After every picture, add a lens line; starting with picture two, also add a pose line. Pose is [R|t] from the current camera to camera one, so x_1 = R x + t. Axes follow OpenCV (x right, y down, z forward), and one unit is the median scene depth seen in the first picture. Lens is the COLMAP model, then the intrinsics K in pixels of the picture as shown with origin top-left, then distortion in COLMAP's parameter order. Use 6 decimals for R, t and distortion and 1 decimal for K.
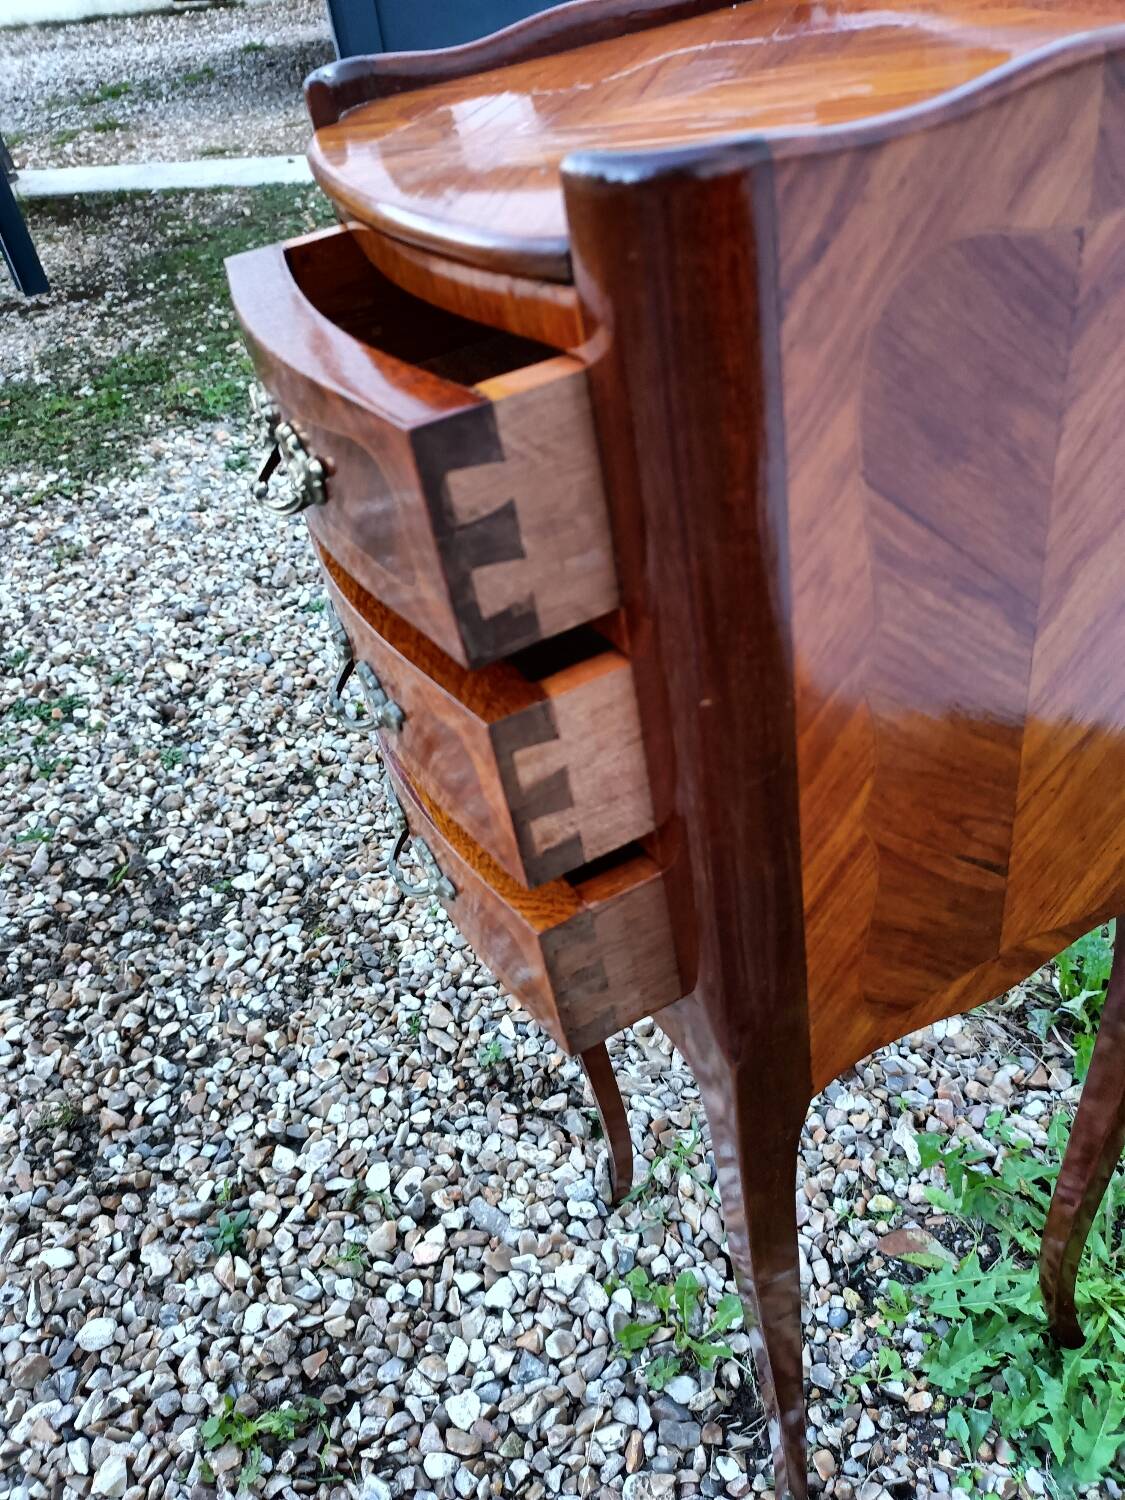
lens RADIAL K [[1123.9, 0, 561.9], [0, 1123.9, 751.8], [0, 0, 1]] dist [0.020444, -0.016560]
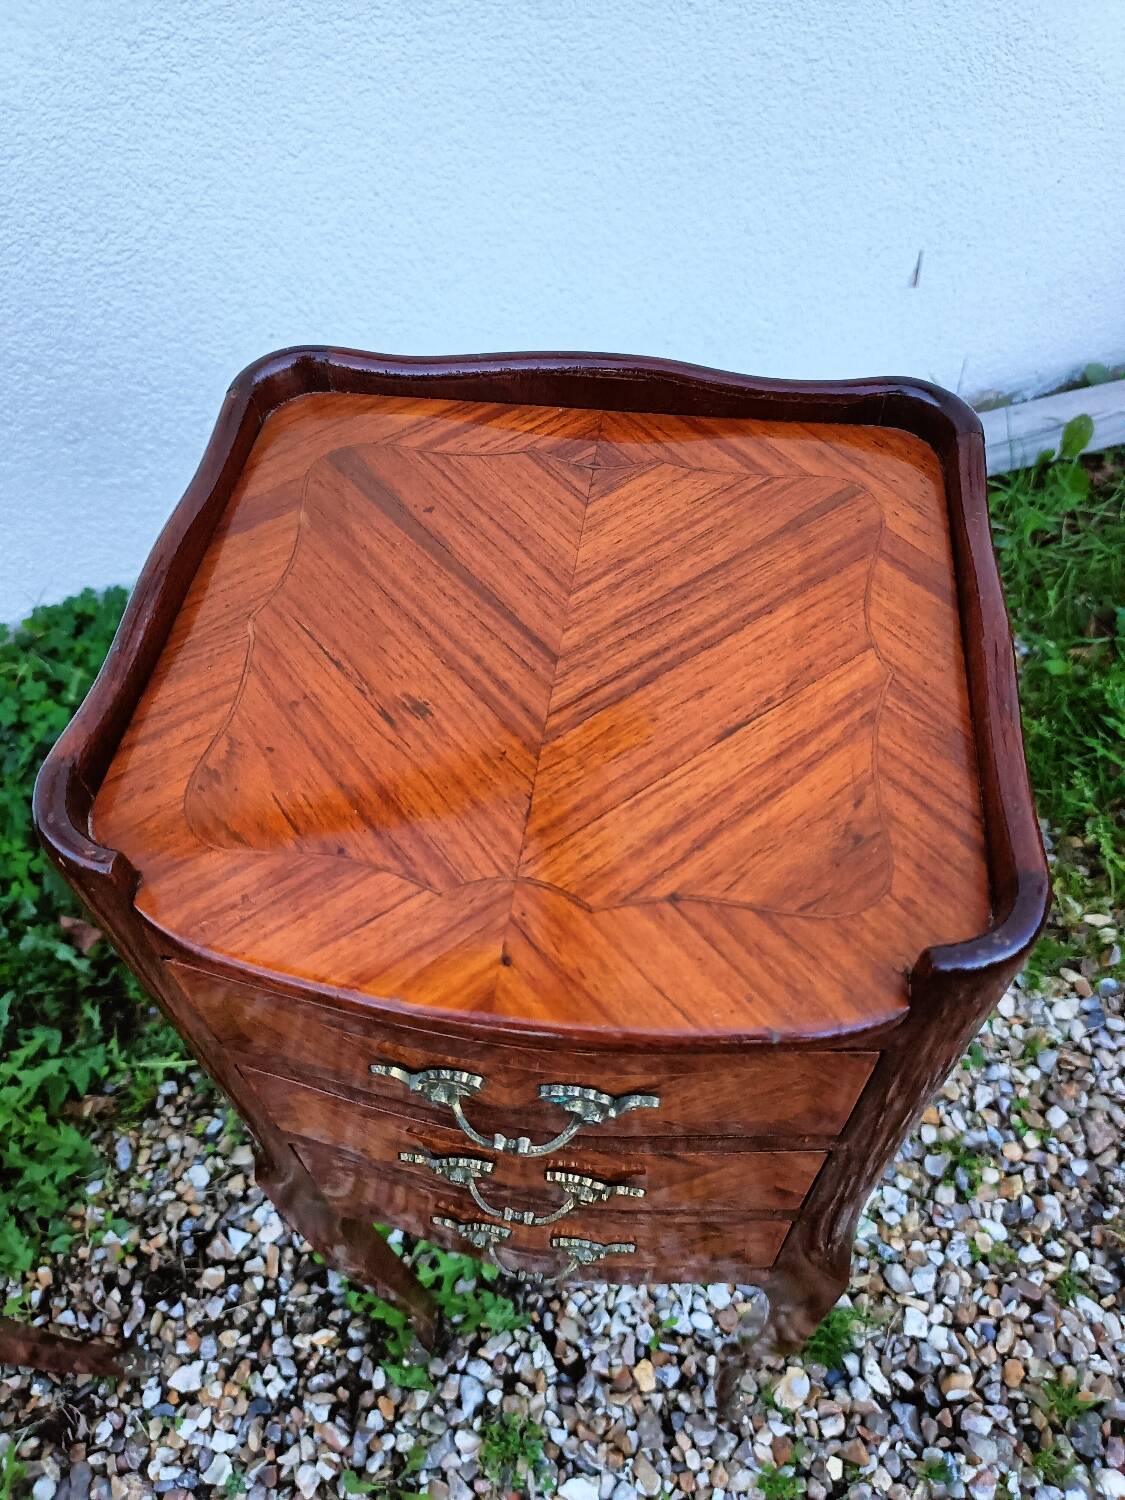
lens RADIAL K [[1128.0, 0, 556.4], [0, 1128.0, 753.5], [0, 0, 1]] dist [0.002468, -0.000382]
pose [[-0.327475, -0.700871, 0.633671, -0.222537], [0.651265, 0.318456, 0.688796, -0.098291], [-0.684553, 0.638252, 0.352167, -0.188611]]
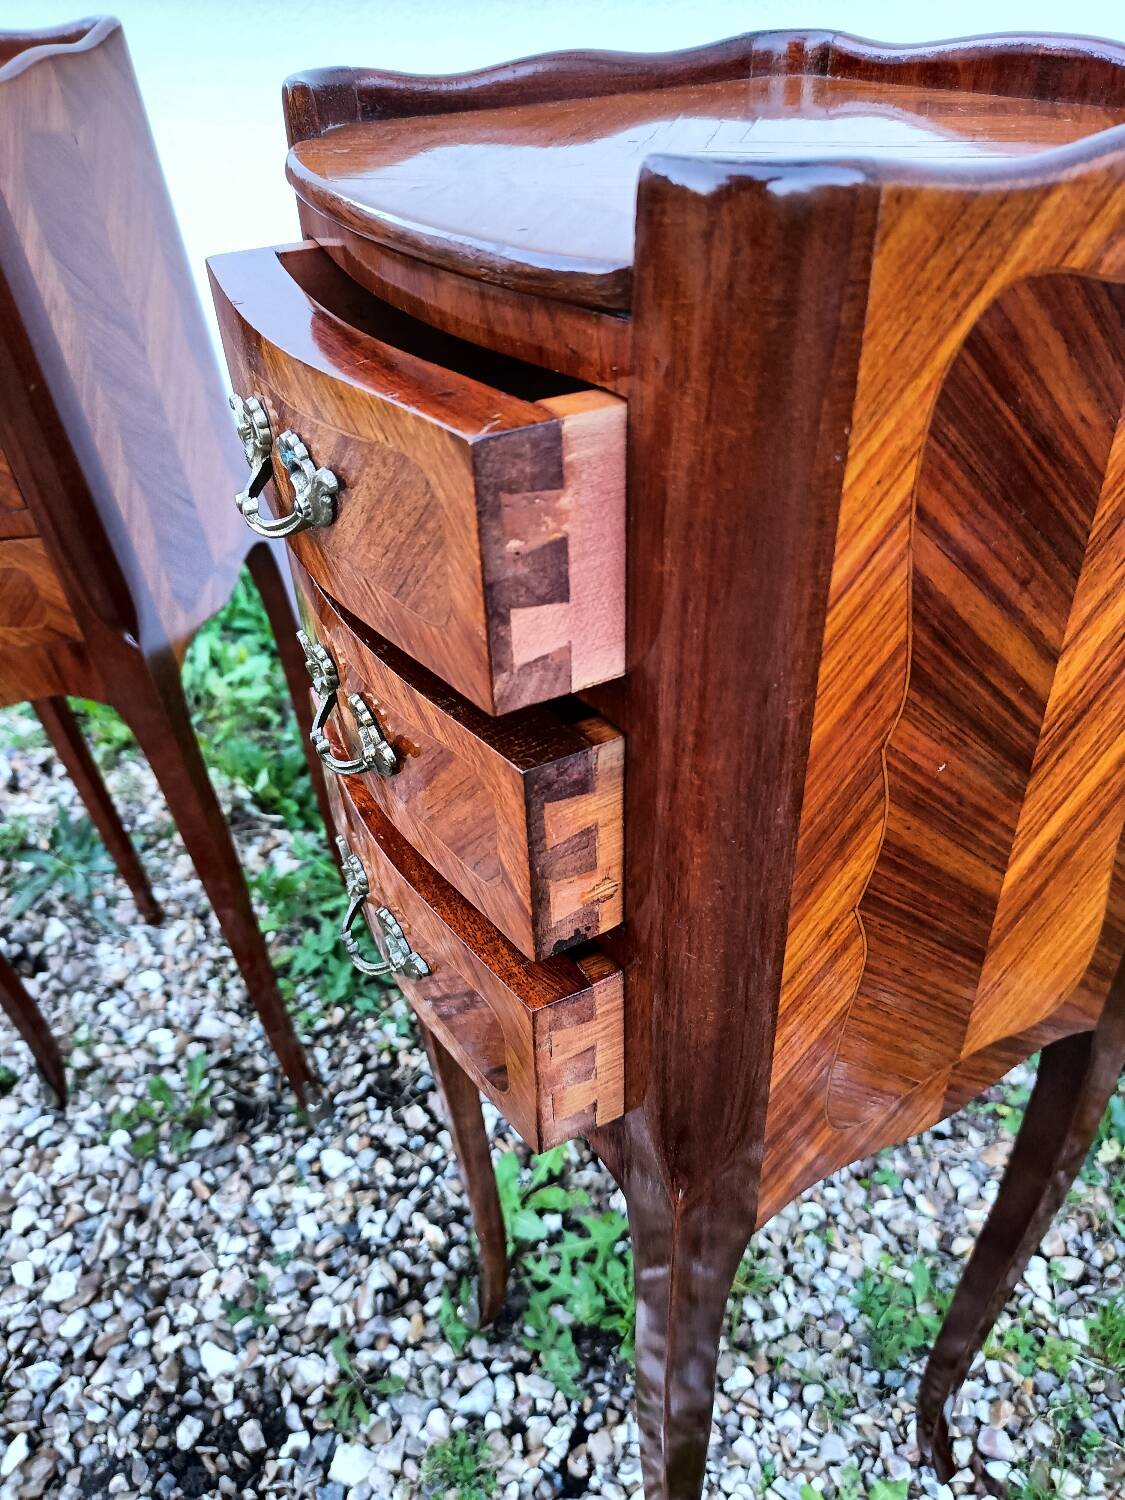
lens RADIAL K [[1139.3, 0, 564.8], [0, 1139.3, 754.3], [0, 0, 1]] dist [0.001257, -0.001645]
pose [[0.543431, -0.437339, 0.716532, -0.337089], [0.534918, 0.838237, 0.105931, 0.246882], [-0.646951, 0.325719, 0.689464, -0.230583]]
